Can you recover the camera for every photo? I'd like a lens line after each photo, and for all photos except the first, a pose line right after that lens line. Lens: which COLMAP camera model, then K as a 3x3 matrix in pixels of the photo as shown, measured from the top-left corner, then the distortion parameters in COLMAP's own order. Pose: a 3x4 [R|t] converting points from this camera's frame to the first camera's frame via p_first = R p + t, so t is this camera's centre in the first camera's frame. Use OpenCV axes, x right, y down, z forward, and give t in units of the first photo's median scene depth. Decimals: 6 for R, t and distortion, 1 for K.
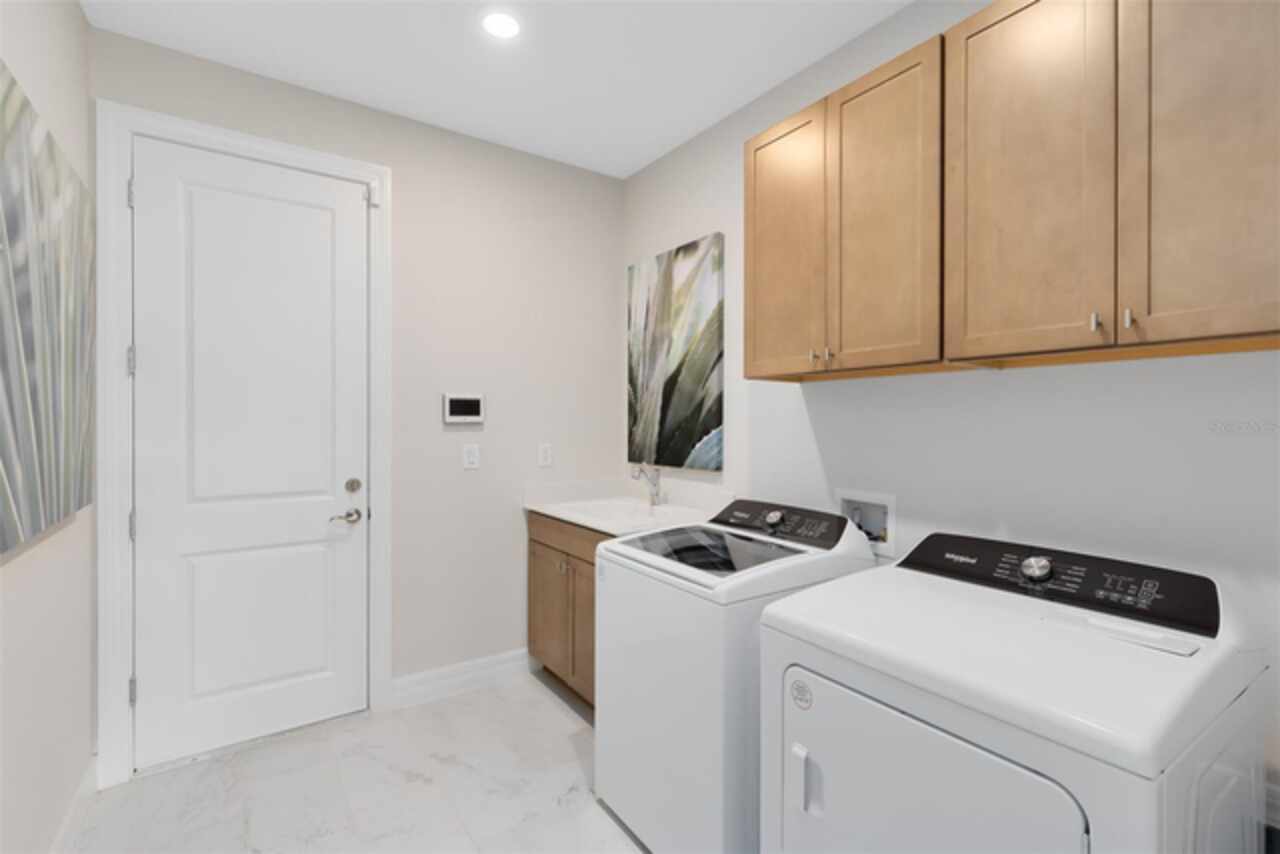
lens RADIAL K [[588.6, 0, 642.8], [0, 588.6, 425.3], [0, 0, 1]] dist [-0.002740, -0.000132]
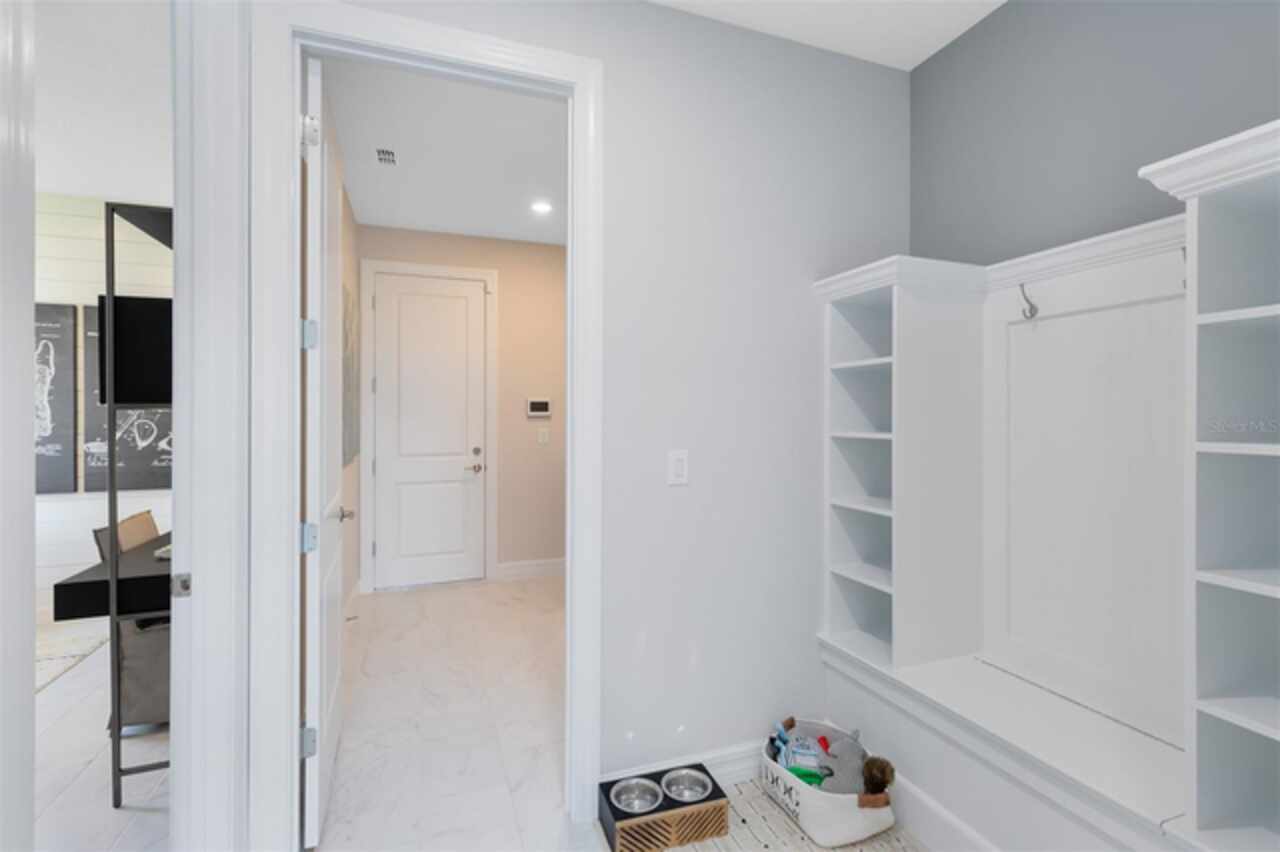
lens RADIAL K [[588.6, 0, 637.3], [0, 588.6, 421.1], [0, 0, 1]] dist [-0.002740, -0.000132]
pose [[0.977292, 0.001547, -0.211890, 0.355500], [-0.001774, 0.999998, -0.000881, 0.012383], [0.211889, 0.001237, 0.977293, -0.631346]]
